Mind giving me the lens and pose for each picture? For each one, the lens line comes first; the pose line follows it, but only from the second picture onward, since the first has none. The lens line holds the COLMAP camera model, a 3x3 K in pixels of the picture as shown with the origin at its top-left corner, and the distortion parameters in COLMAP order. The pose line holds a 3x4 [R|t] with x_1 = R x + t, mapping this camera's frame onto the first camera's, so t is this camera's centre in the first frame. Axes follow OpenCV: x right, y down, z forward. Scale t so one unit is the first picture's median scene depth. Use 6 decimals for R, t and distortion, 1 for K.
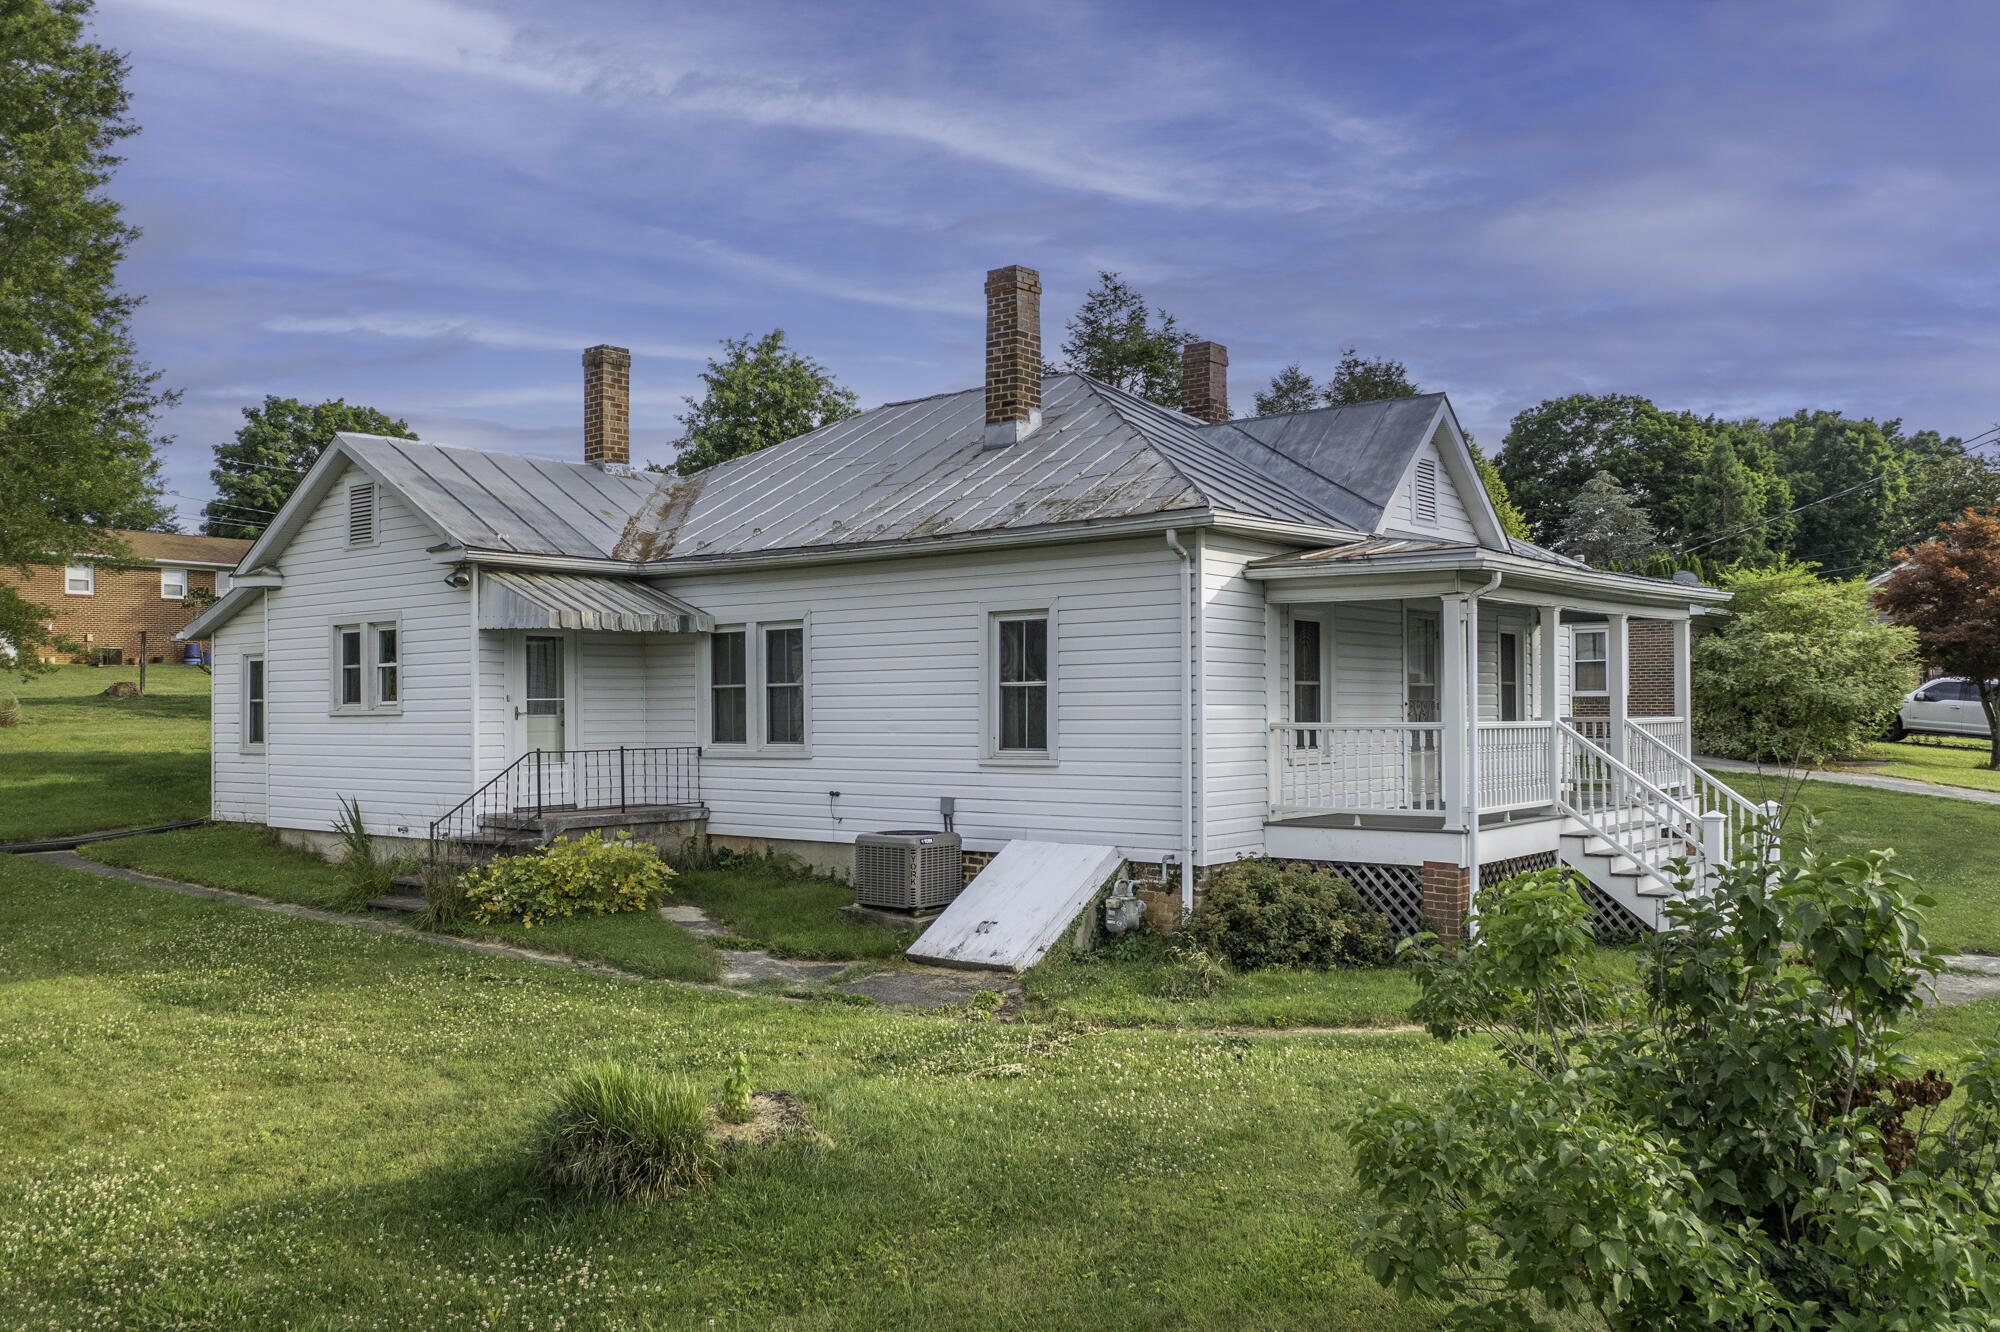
lens RADIAL K [[1590.3, 0, 1000.8], [0, 1590.3, 707.1], [0, 0, 1]] dist [-0.004845, 0.000519]
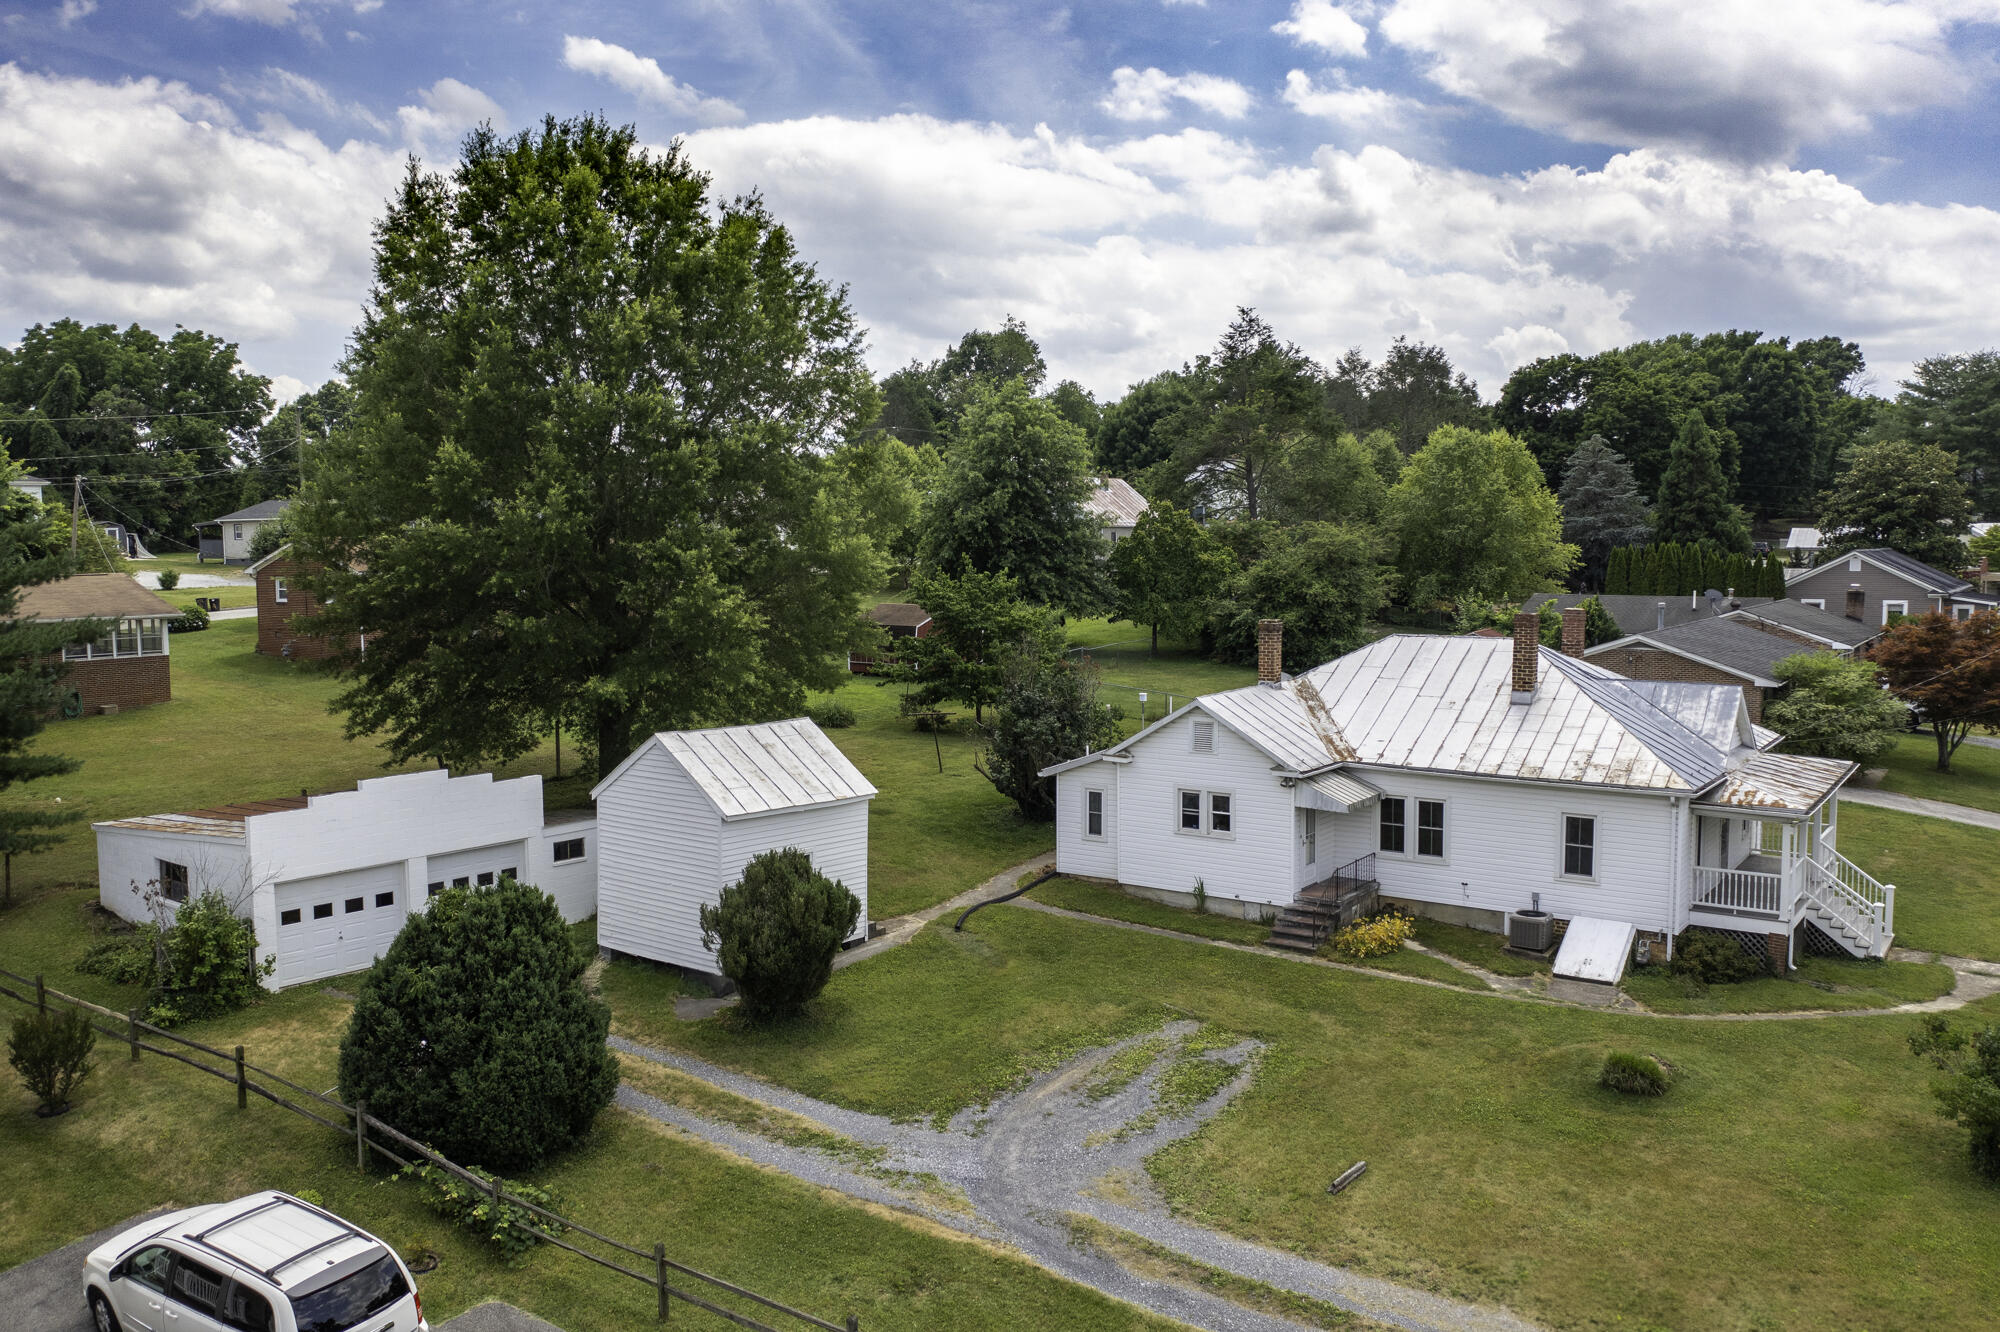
lens RADIAL K [[1541.7, 0, 1016.0], [0, 1541.7, 667.2], [0, 0, 1]] dist [-0.008110, 0.011479]
pose [[0.998108, -0.002520, 0.061430, -0.757554], [-0.002684, 0.996421, 0.084492, -0.371655], [-0.061423, -0.084498, 0.994529, -0.901401]]
